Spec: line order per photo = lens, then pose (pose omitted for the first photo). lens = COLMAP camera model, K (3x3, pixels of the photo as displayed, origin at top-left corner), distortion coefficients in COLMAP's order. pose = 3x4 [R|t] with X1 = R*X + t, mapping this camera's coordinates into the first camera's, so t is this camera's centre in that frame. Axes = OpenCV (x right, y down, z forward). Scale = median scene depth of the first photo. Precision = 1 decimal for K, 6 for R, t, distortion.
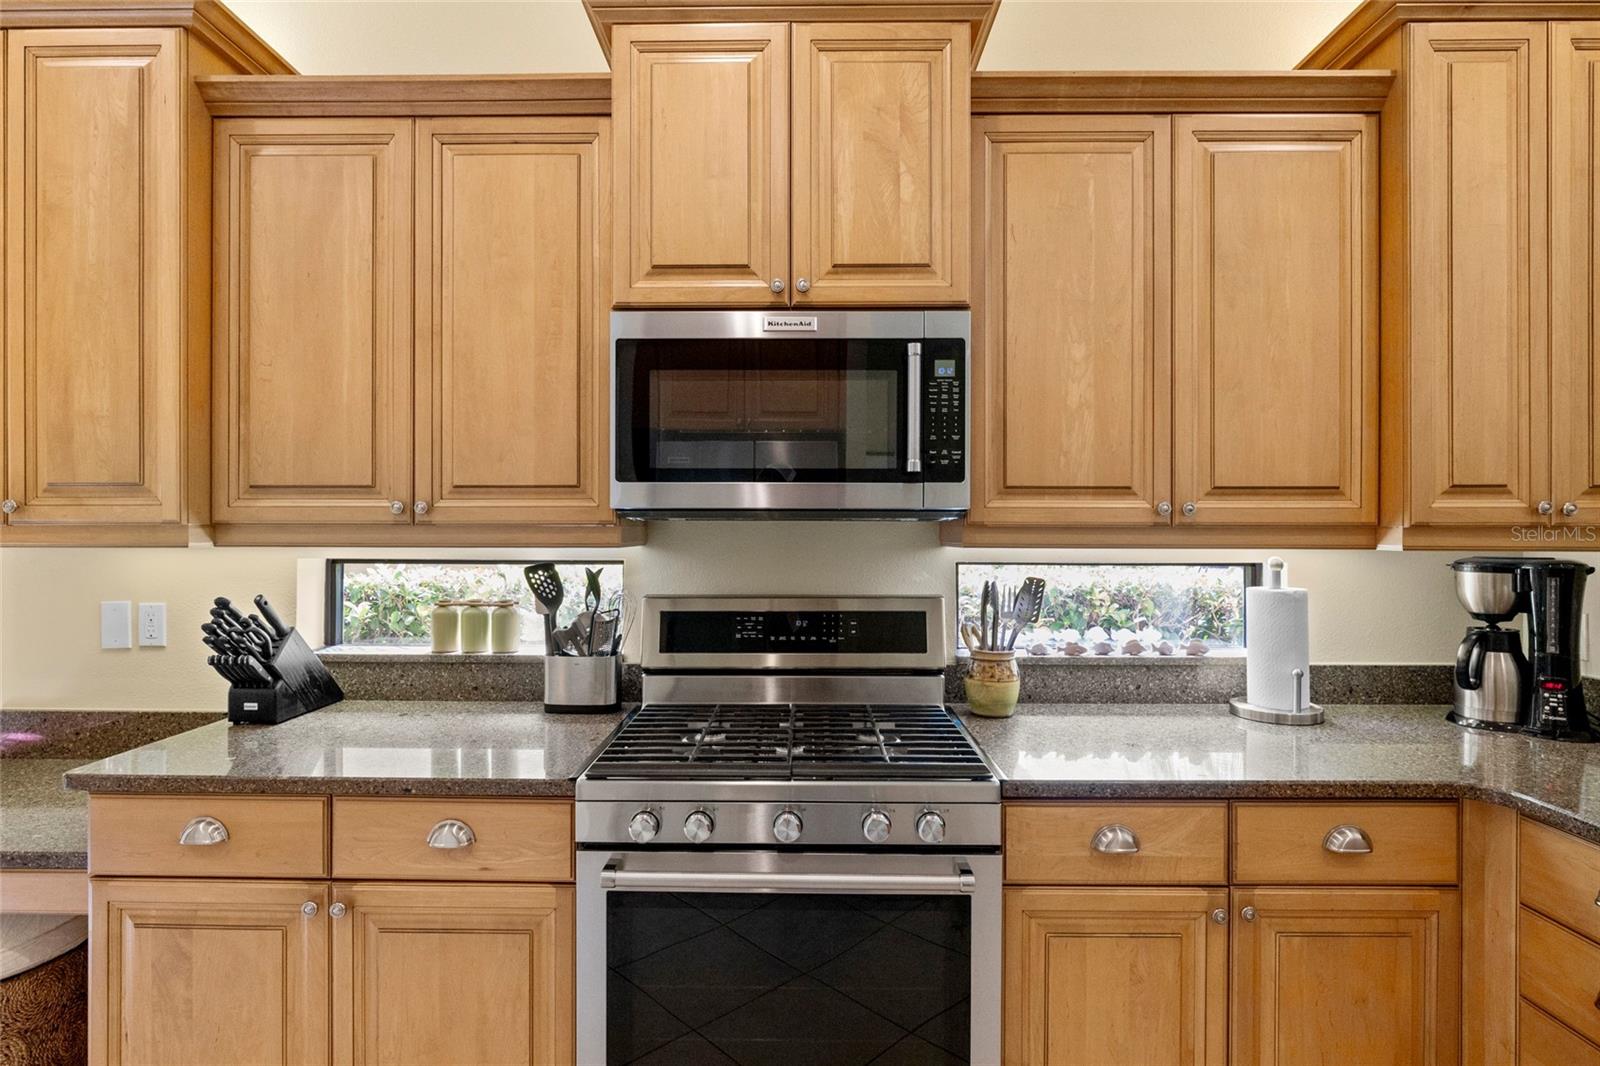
lens RADIAL K [[798.9, 0, 796.0], [0, 798.9, 533.8], [0, 0, 1]] dist [-0.003686, -0.000181]
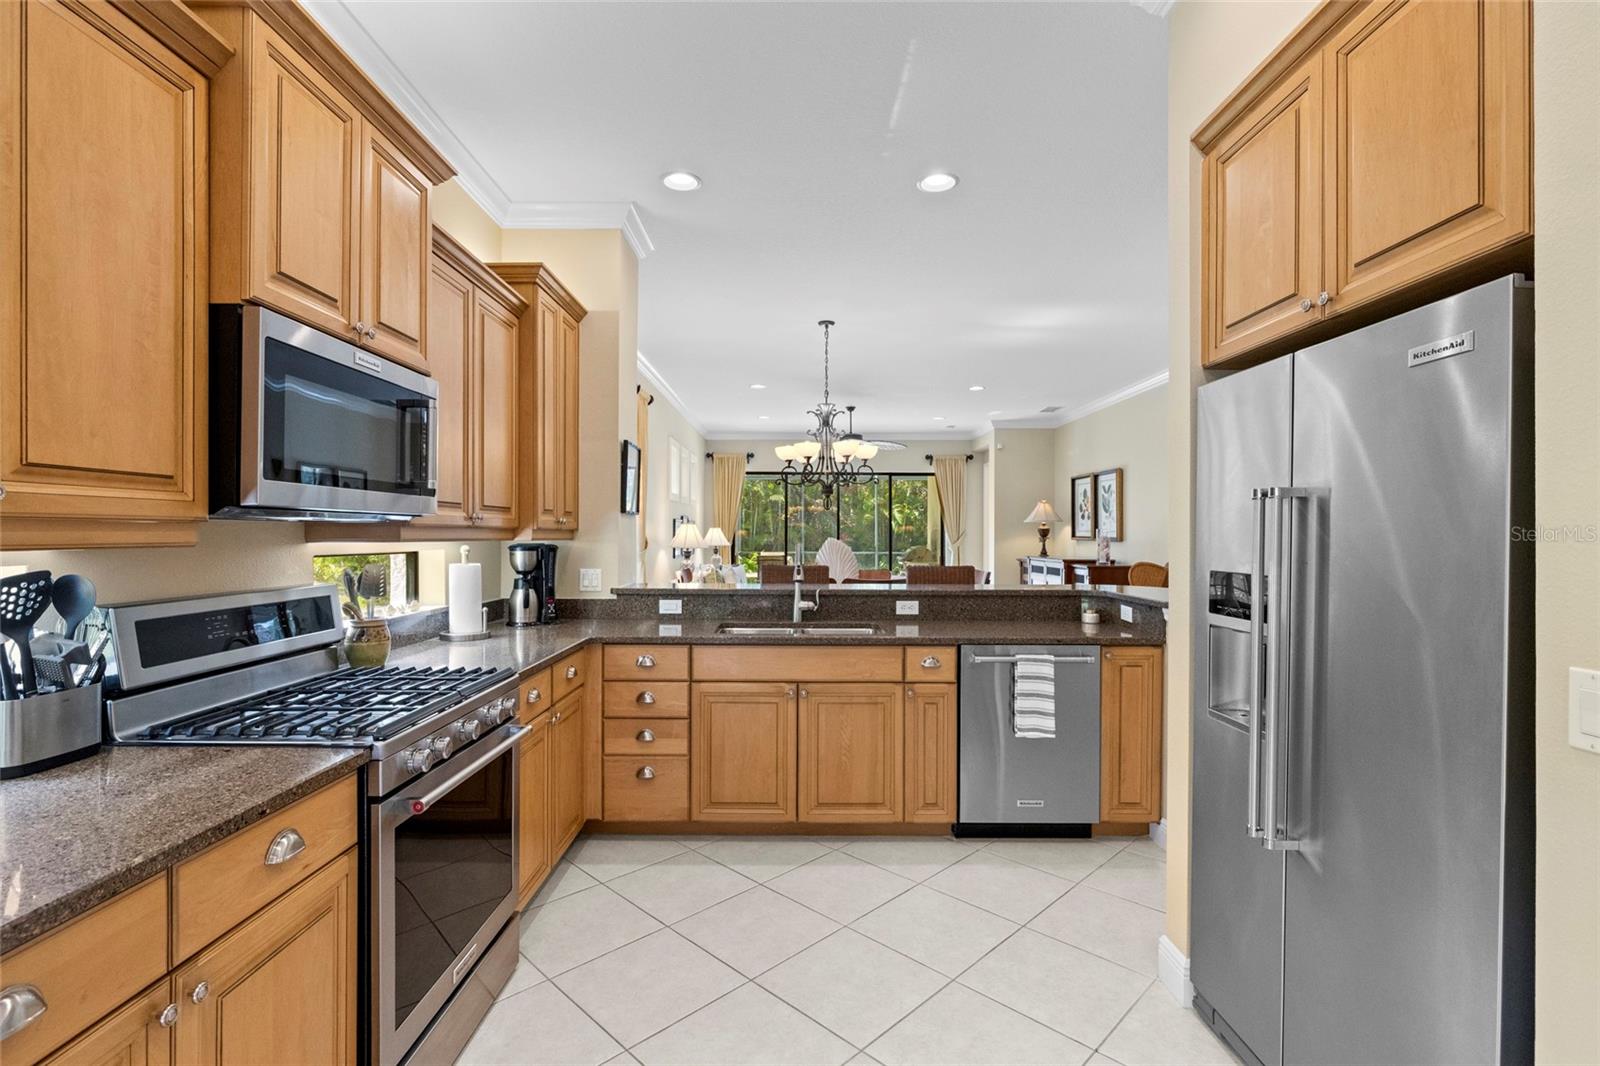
lens RADIAL K [[732.9, 0, 800.0], [0, 732.9, 533.0], [0, 0, 1]] dist [-0.002057, -0.000096]
pose [[-0.010458, -0.000250, 0.999945, -1.086027], [0.000160, 1.000000, 0.000251, 0.001621], [-0.999945, 0.000163, -0.010458, 0.323935]]
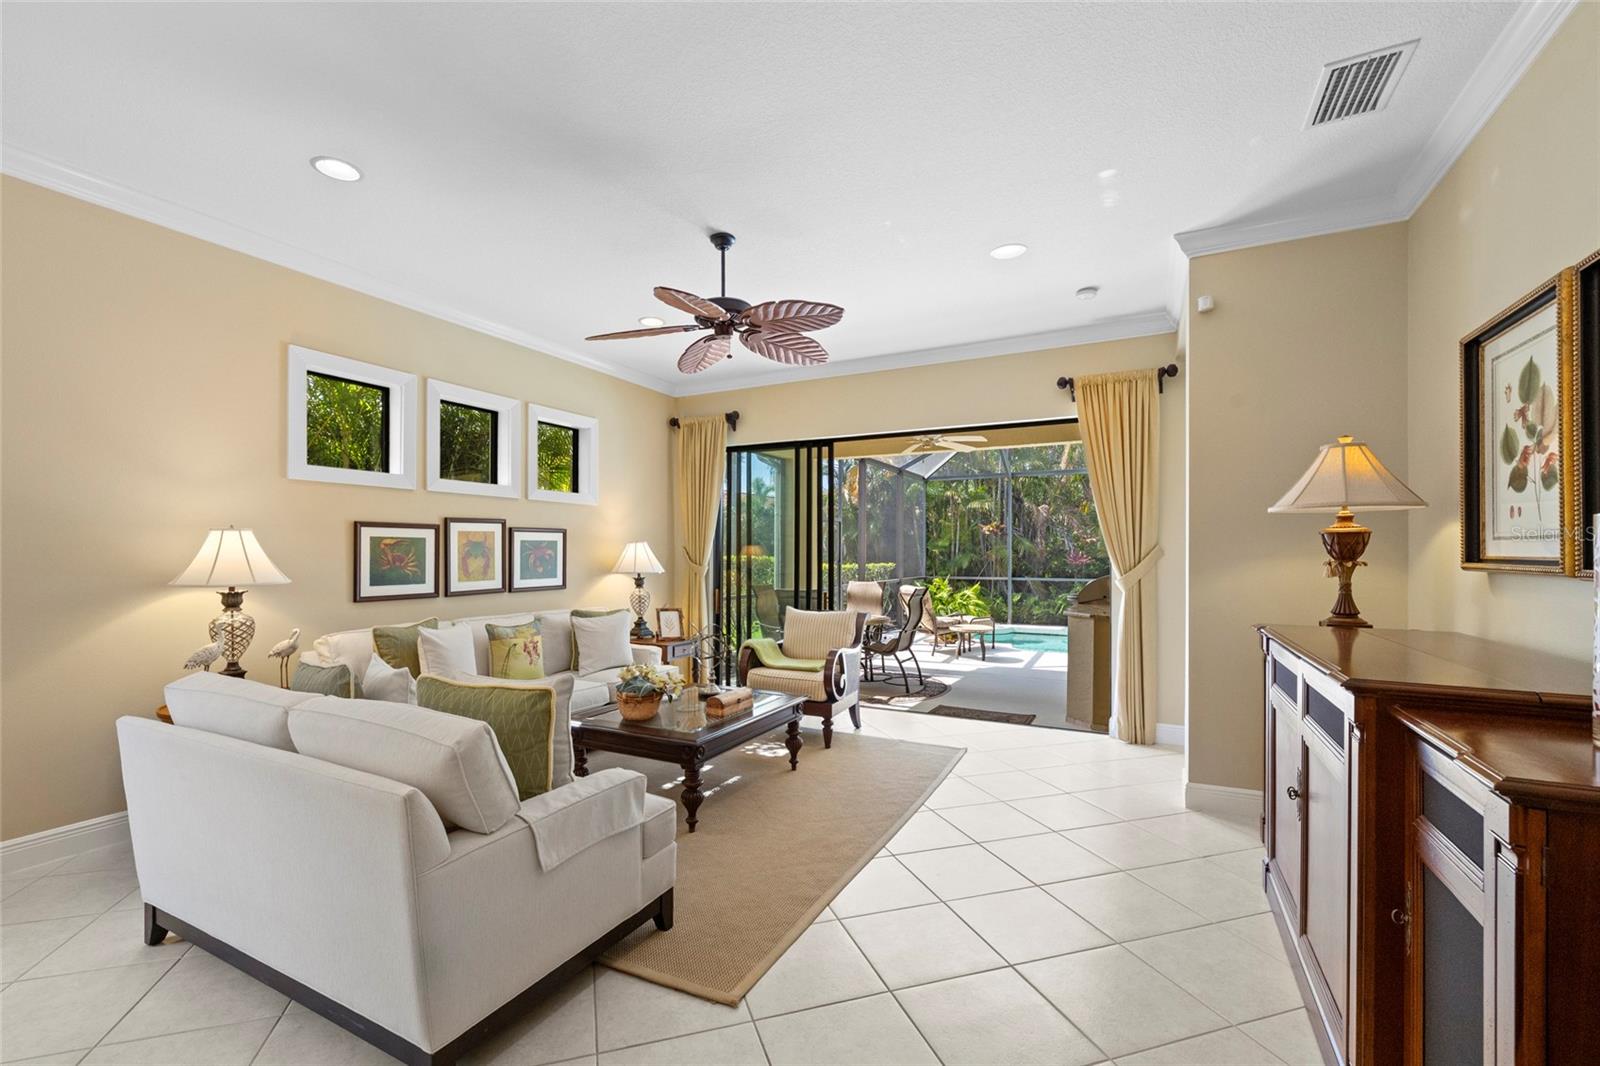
lens RADIAL K [[681.4, 0, 790.6], [0, 681.4, 553.4], [0, 0, 1]] dist [0.001242, 0.000023]
pose [[0.451951, -0.001831, 0.892041, 2.796121], [0.003143, 0.999995, 0.000461, 0.016969], [-0.892037, 0.002595, 0.451954, -1.285613]]
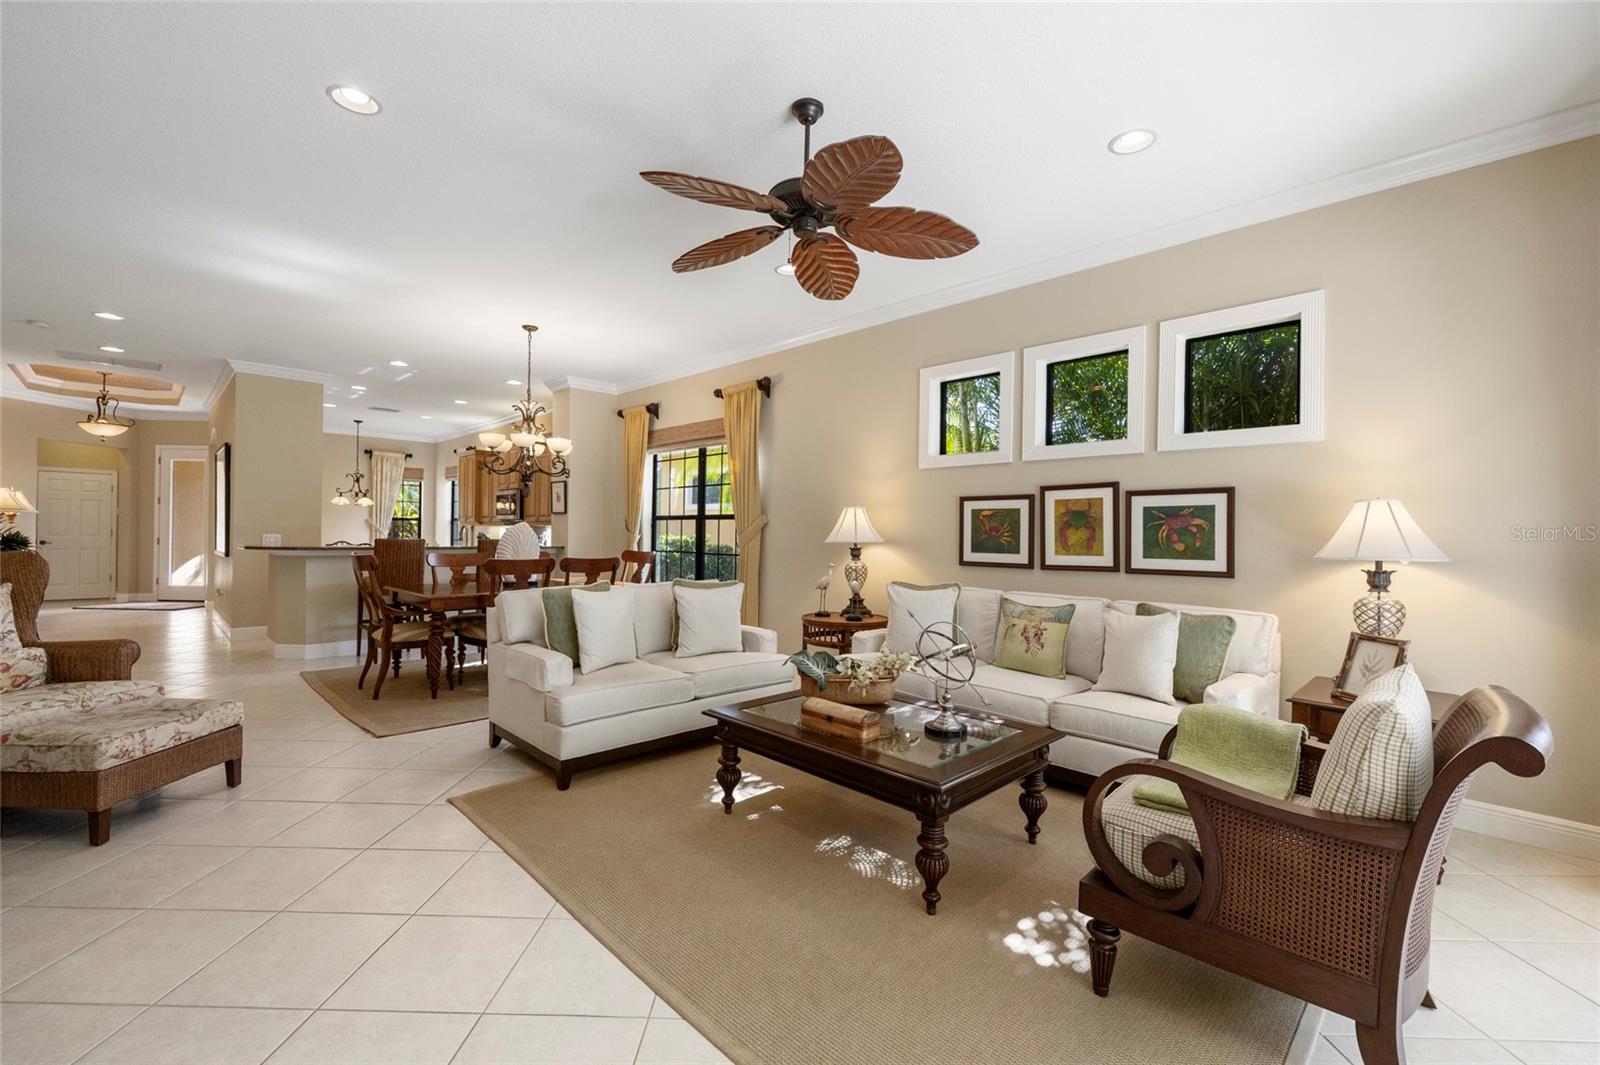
lens RADIAL K [[669.7, 0, 798.7], [0, 669.7, 530.3], [0, 0, 1]] dist [-0.000321, -0.000048]
pose [[0.712780, 0.005359, -0.701367, 5.755989], [-0.008270, 0.999966, -0.000763, 0.048485], [0.701339, 0.006344, 0.712800, -1.306796]]
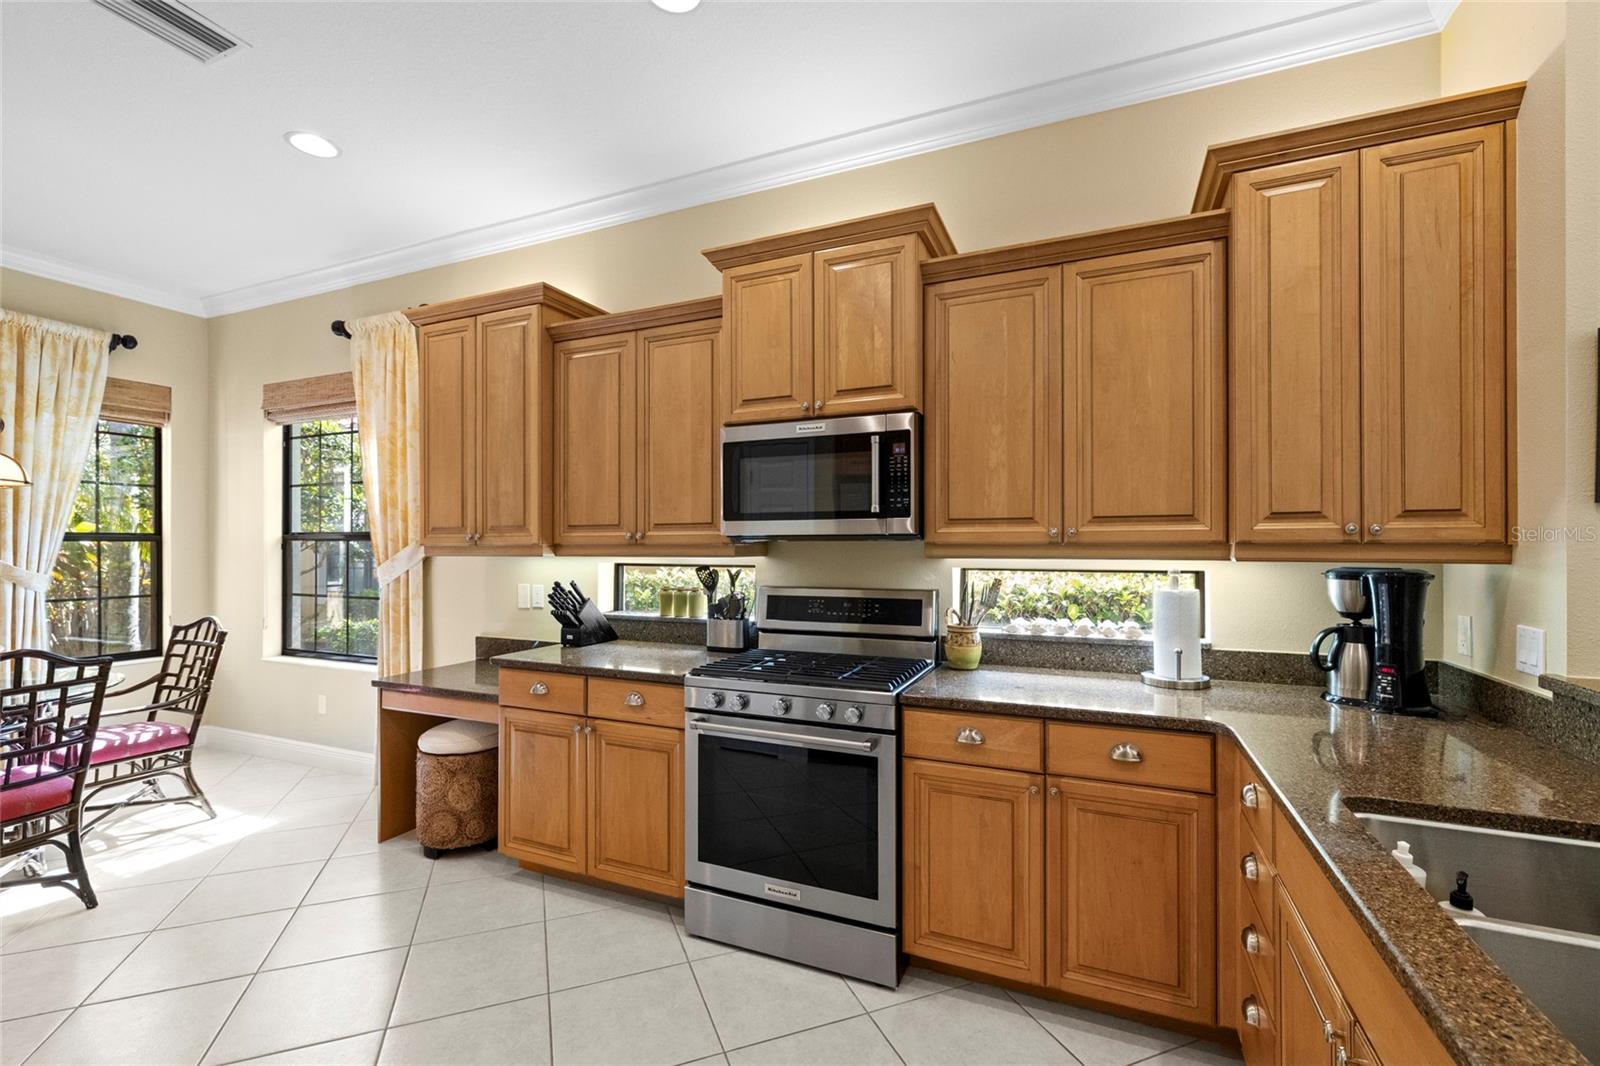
lens RADIAL K [[700.5, 0, 796.0], [0, 700.5, 545.7], [0, 0, 1]] dist [0.003121, 0.000186]
pose [[0.917602, -0.003314, -0.397487, 0.533817], [0.001766, 0.999989, -0.004261, -0.001919], [0.397497, 0.003208, 0.917598, -0.380743]]
